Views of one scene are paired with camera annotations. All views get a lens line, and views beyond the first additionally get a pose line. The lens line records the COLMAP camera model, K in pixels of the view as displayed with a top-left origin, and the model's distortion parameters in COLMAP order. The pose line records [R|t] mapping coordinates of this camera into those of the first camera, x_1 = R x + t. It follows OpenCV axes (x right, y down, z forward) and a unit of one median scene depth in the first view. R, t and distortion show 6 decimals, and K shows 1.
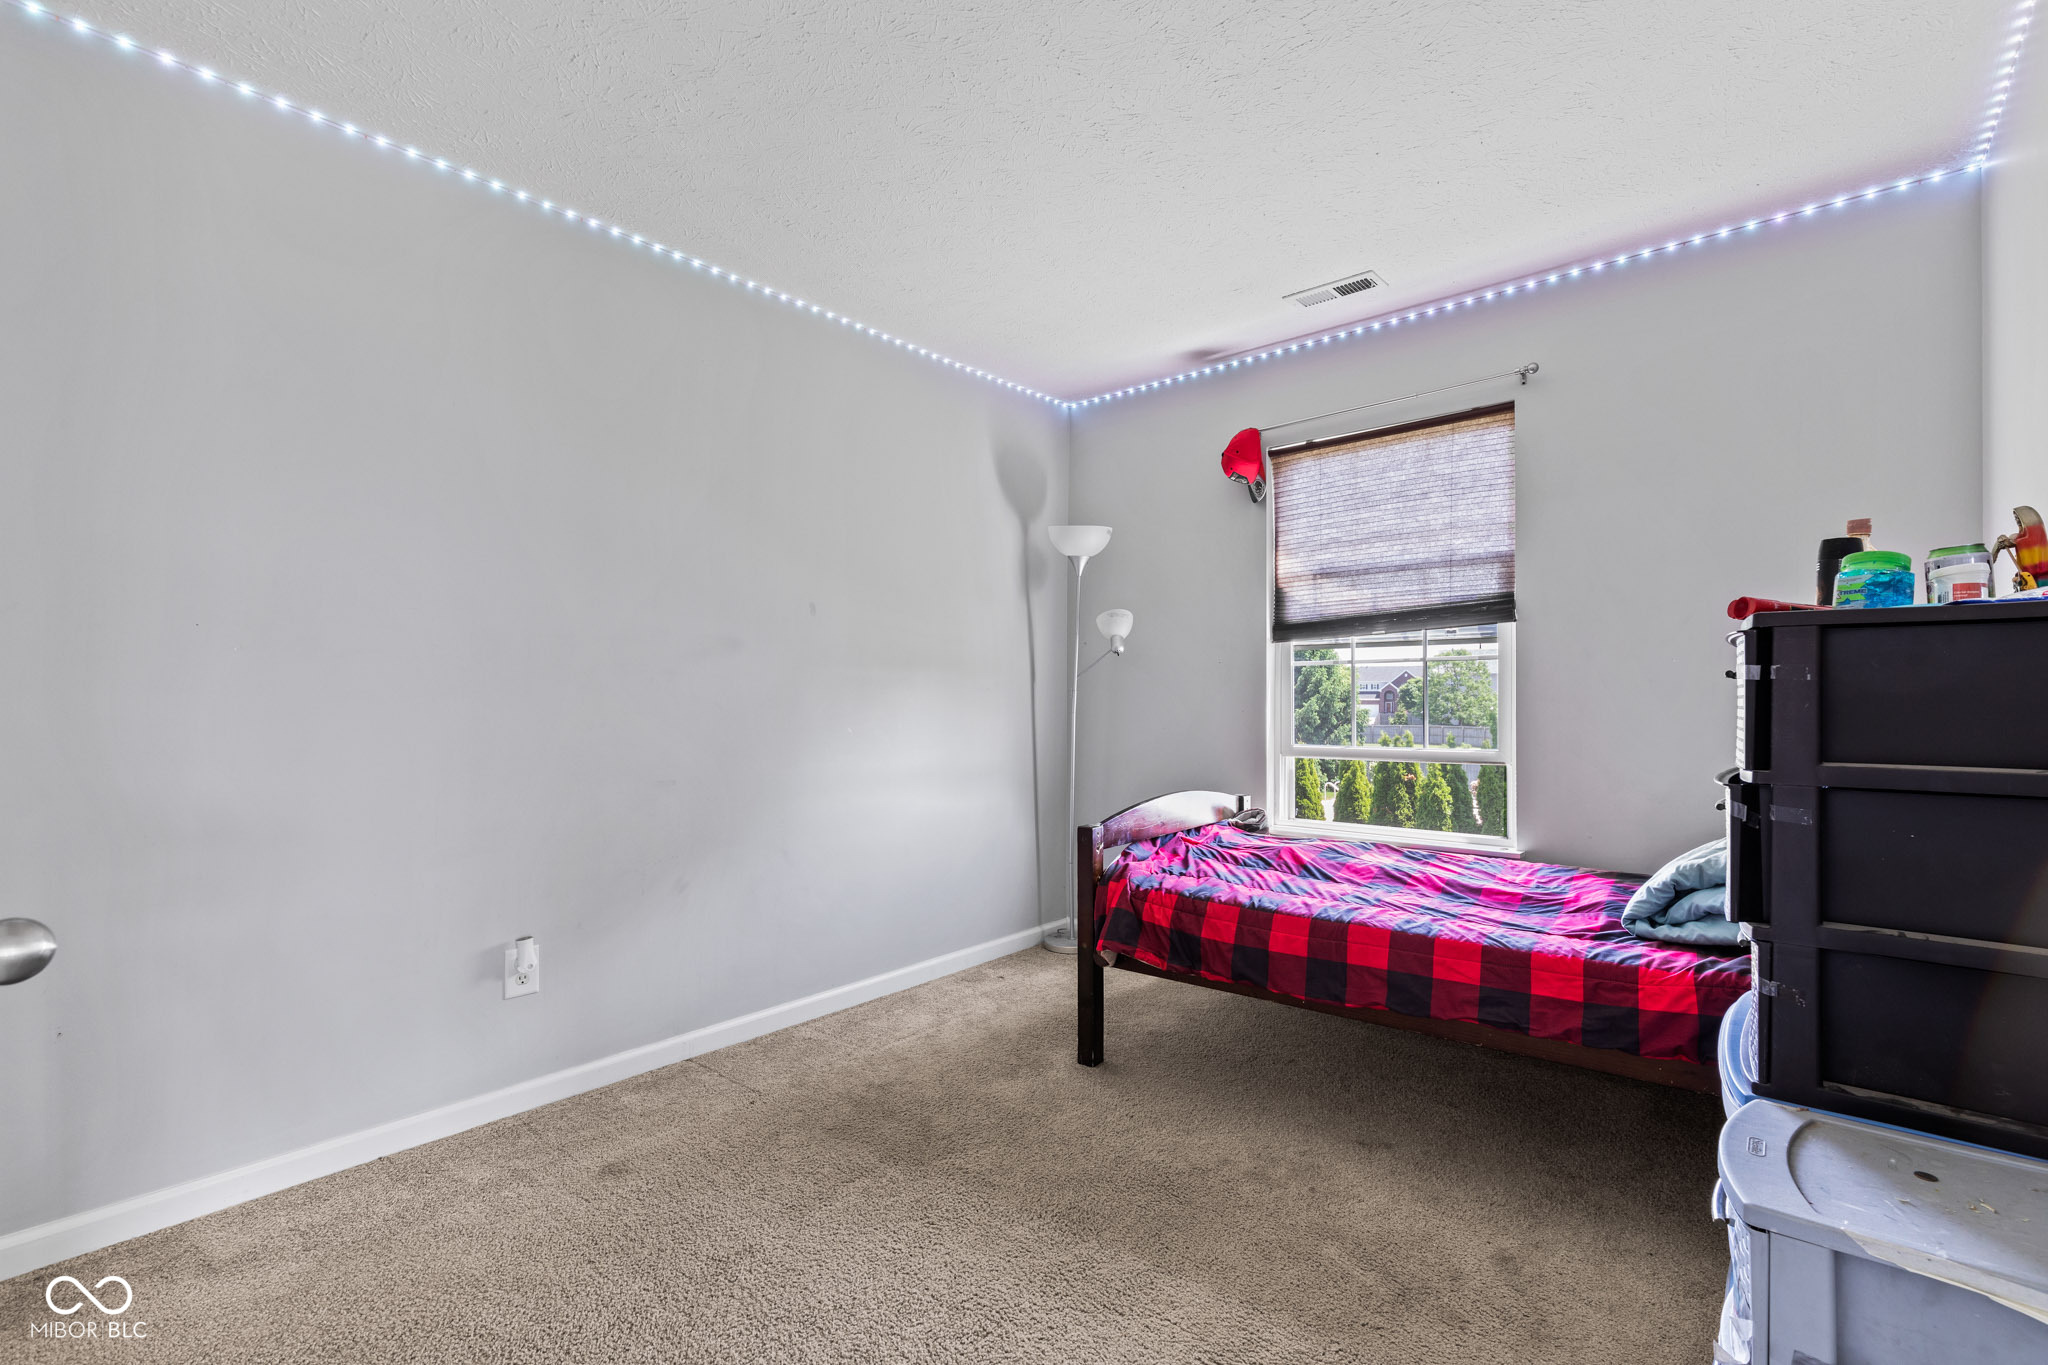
lens RADIAL K [[930.4, 0, 1031.0], [0, 930.4, 689.0], [0, 0, 1]] dist [0.006562, -0.001992]
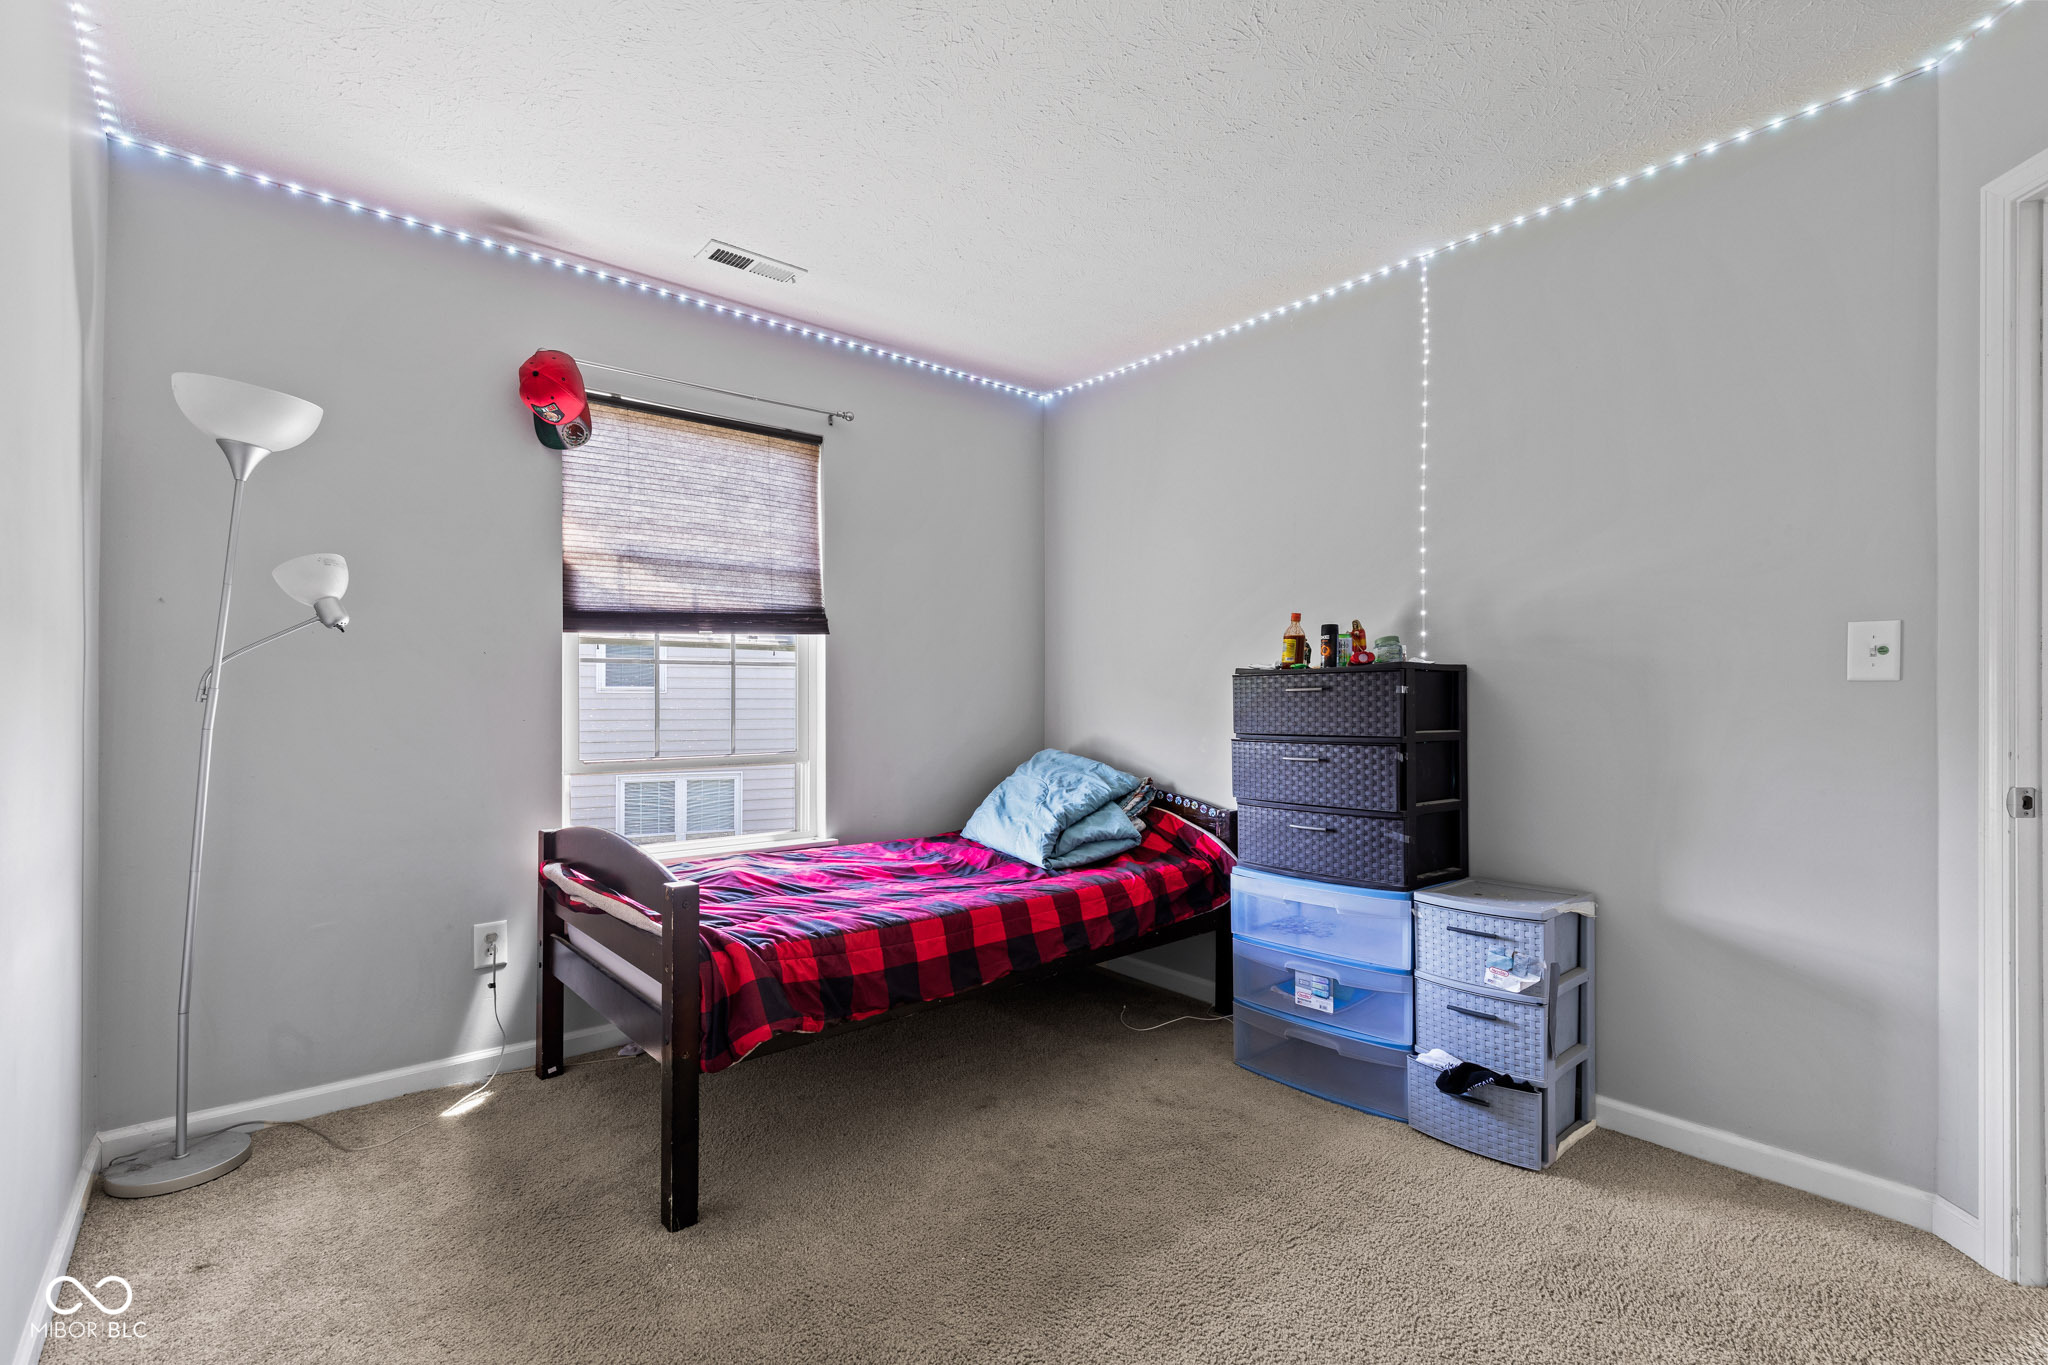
lens RADIAL K [[930.4, 0, 1029.3], [0, 930.4, 697.3], [0, 0, 1]] dist [0.006562, -0.001992]
pose [[0.150015, 0.009663, 0.988637, -0.515492], [-0.006734, 0.999939, -0.008751, 0.010530], [-0.988661, -0.005344, 0.150071, 0.557901]]
